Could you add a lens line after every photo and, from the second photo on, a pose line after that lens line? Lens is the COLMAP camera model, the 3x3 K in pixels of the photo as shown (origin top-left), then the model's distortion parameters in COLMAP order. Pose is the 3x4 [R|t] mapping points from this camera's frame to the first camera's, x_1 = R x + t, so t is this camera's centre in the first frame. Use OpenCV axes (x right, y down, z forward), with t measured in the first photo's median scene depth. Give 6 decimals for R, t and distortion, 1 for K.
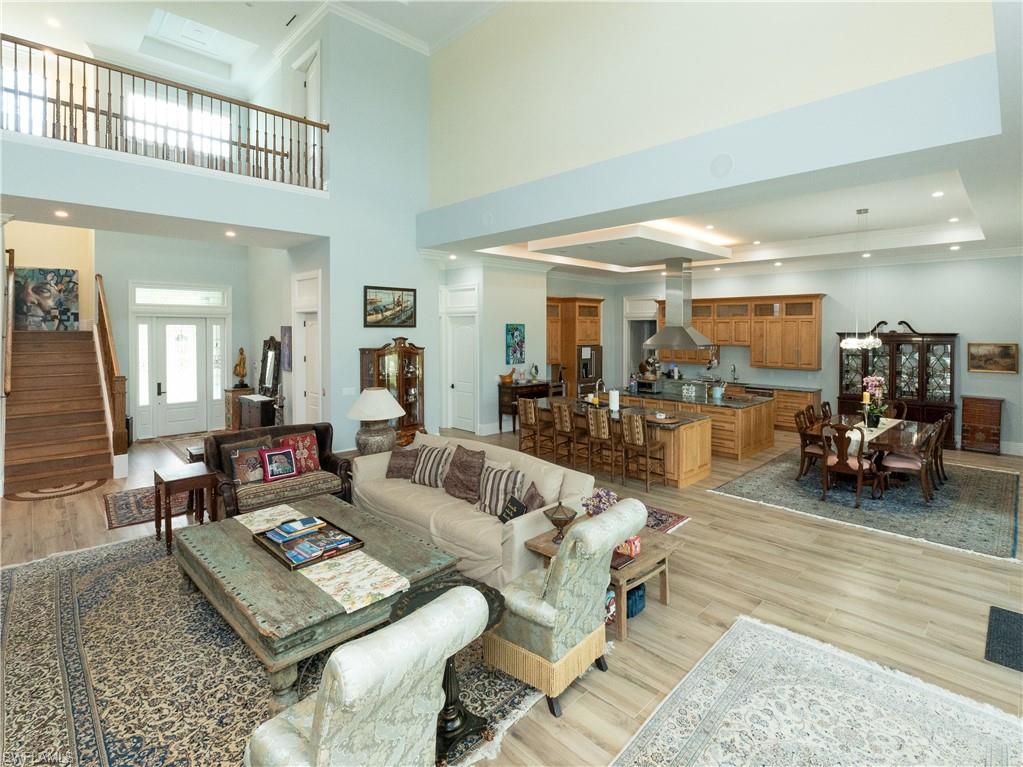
lens RADIAL K [[514.9, 0, 545.9], [0, 514.9, 331.8], [0, 0, 1]] dist [-0.010766, 0.000264]
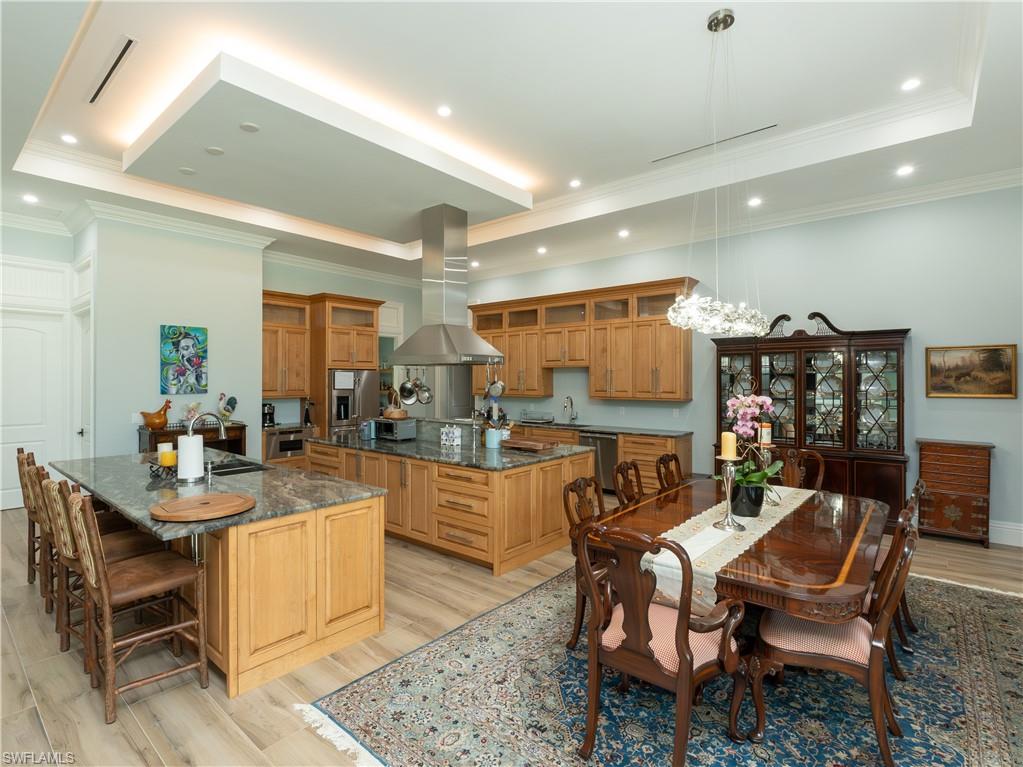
lens RADIAL K [[505.5, 0, 508.8], [0, 505.5, 377.1], [0, 0, 1]] dist [-0.011472, -0.000151]
pose [[0.998462, -0.003730, 0.055308, 0.332696], [0.004389, 0.999921, -0.011802, 0.060673], [-0.055259, 0.012026, 0.998400, 0.472273]]
